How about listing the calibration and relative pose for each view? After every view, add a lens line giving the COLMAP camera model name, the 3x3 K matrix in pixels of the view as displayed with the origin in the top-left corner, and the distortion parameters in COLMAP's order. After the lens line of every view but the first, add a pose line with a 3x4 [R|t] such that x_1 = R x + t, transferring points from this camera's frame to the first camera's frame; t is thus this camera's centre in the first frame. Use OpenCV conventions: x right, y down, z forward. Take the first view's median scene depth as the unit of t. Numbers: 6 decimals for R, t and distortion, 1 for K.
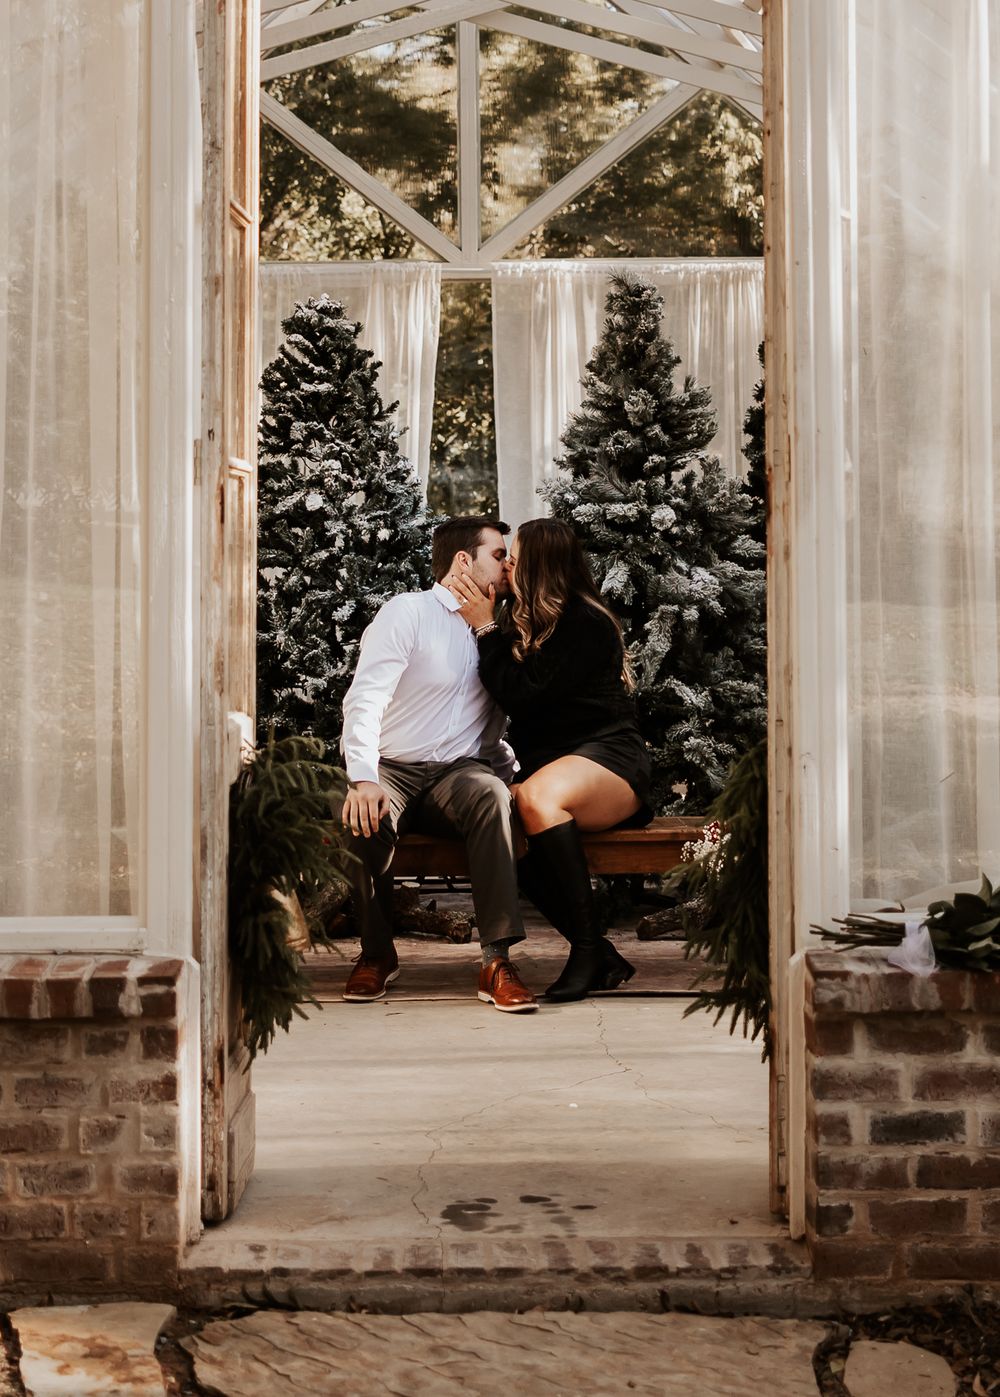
lens RADIAL K [[3146.0, 0, 500.0], [0, 3146.0, 698.5], [0, 0, 1]] dist [-0.117230, -0.094793]
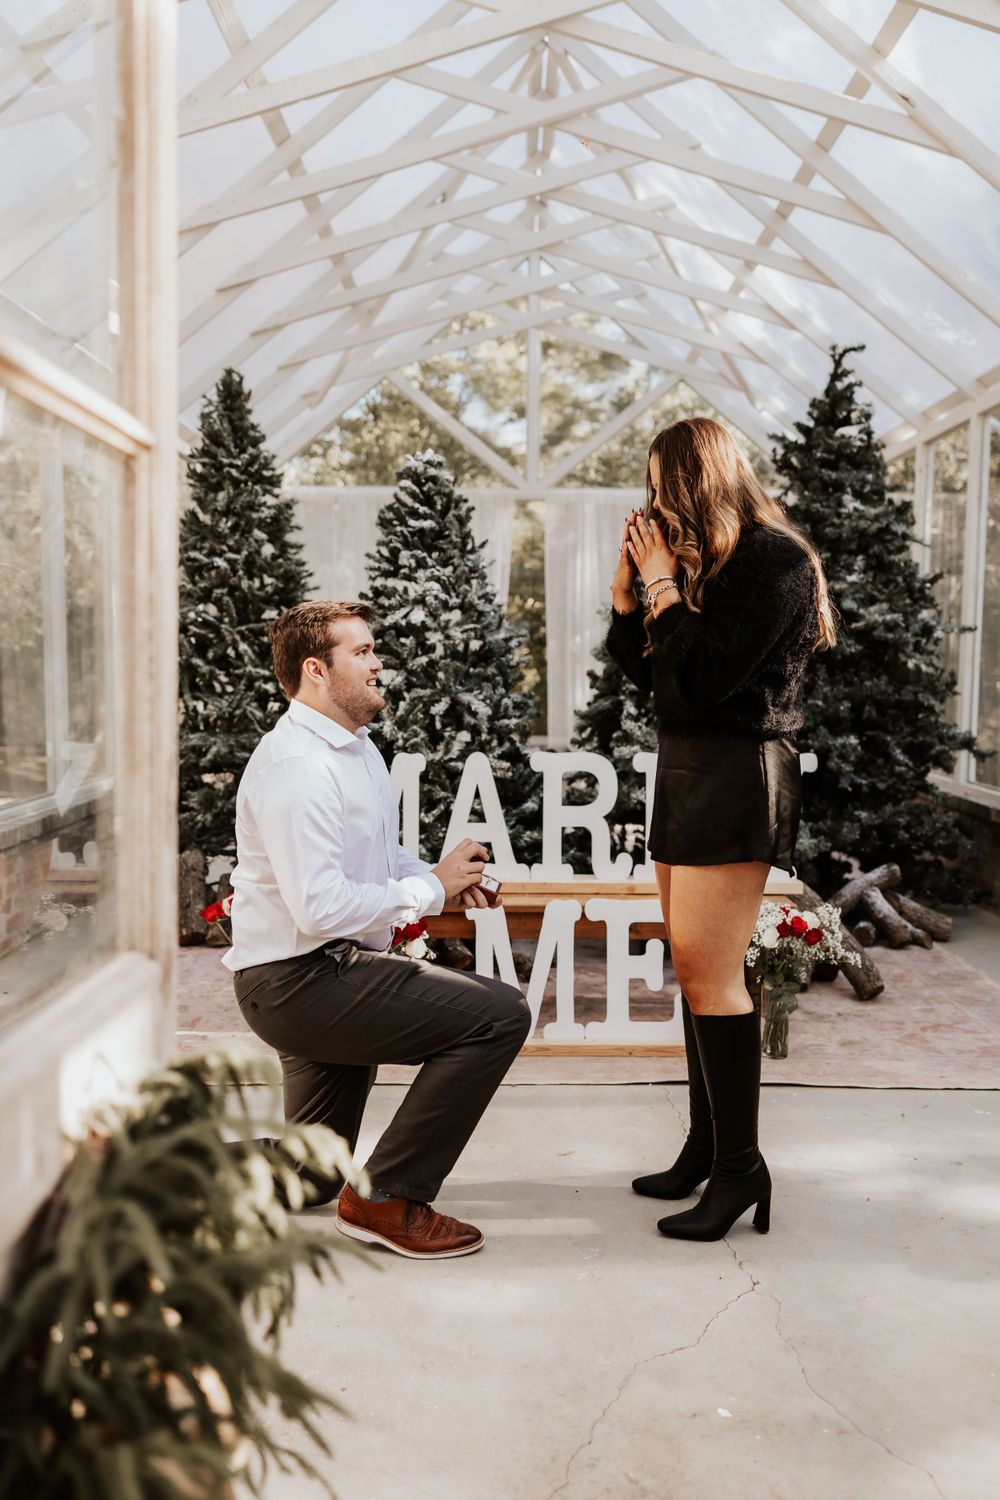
lens RADIAL K [[1160.2, 0, 500.0], [0, 1160.2, 750.0], [0, 0, 1]] dist [0.002075, 0.001002]
pose [[0.999641, 0.018622, -0.019259, -0.017302], [-0.018161, 0.999551, 0.023821, -0.021855], [0.019694, -0.023462, 0.999531, 0.544464]]
